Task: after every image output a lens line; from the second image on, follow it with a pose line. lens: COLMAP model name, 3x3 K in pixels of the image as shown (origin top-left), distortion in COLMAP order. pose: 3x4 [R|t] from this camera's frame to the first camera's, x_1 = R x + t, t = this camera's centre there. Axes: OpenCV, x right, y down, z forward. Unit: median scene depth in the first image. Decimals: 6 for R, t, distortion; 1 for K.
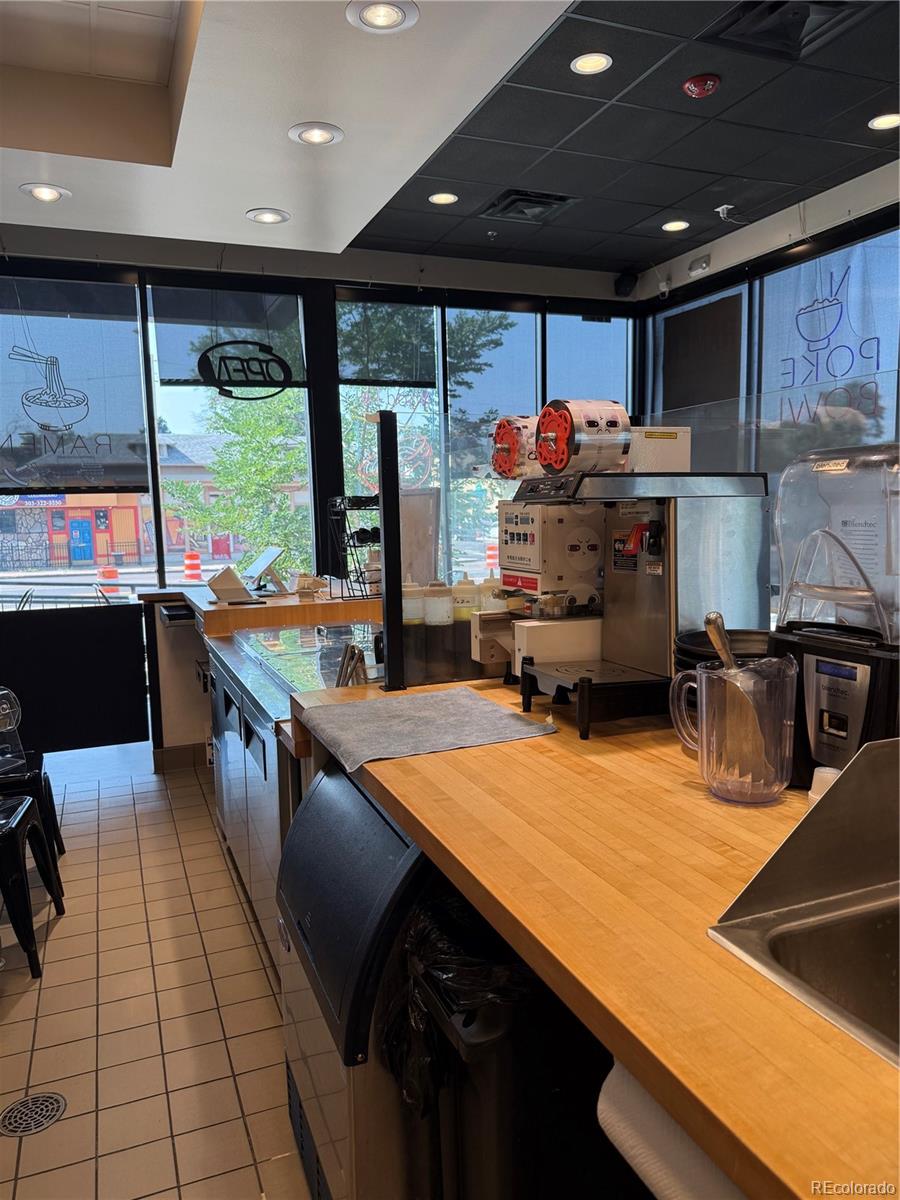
lens RADIAL K [[851.6, 0, 454.0], [0, 851.6, 593.0], [0, 0, 1]] dist [0.117231, -0.186106]
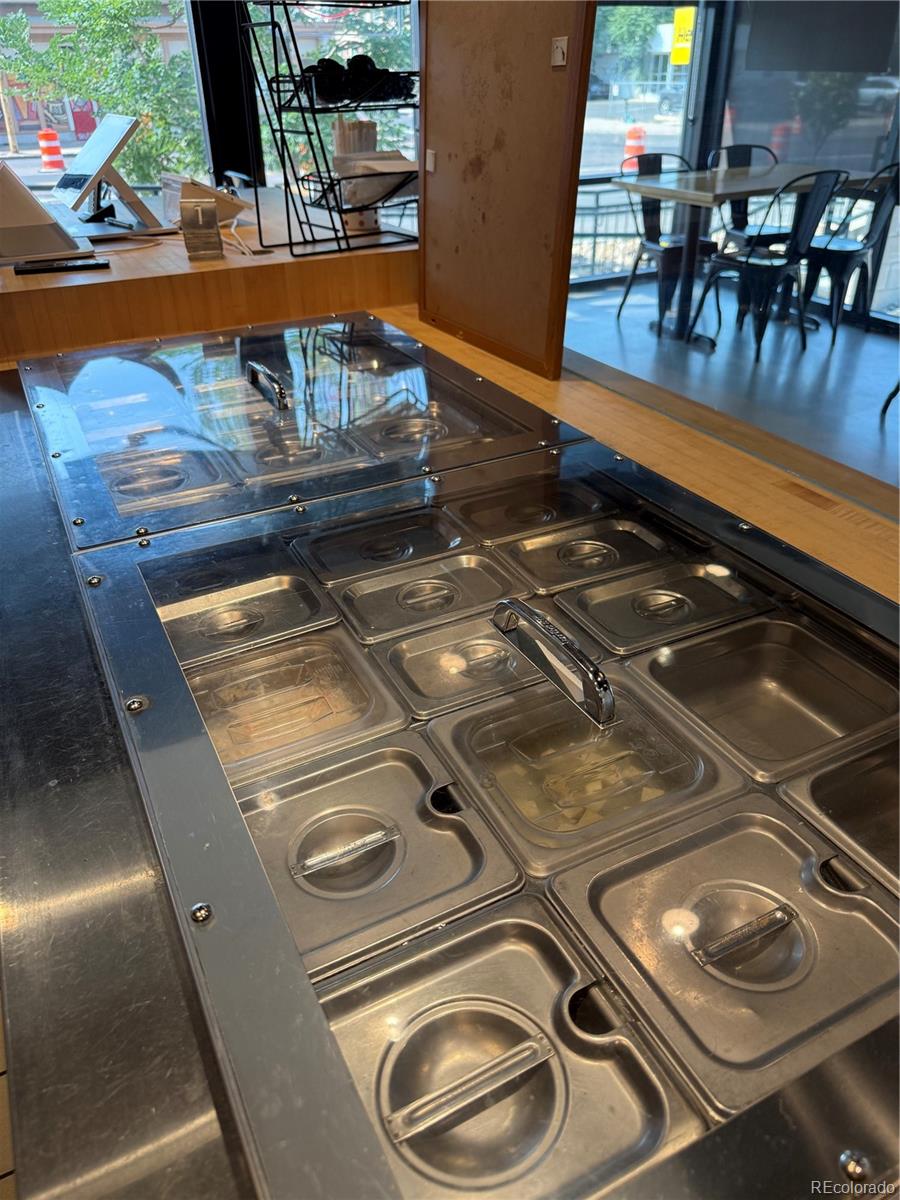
lens RADIAL K [[860.3, 0, 449.5], [0, 860.3, 569.4], [0, 0, 1]] dist [0.060392, -0.089321]
pose [[0.996337, -0.040914, 0.075085, -0.032850], [0.006565, 0.912111, 0.409891, -0.009002], [-0.085256, -0.407897, 0.909039, 0.193415]]
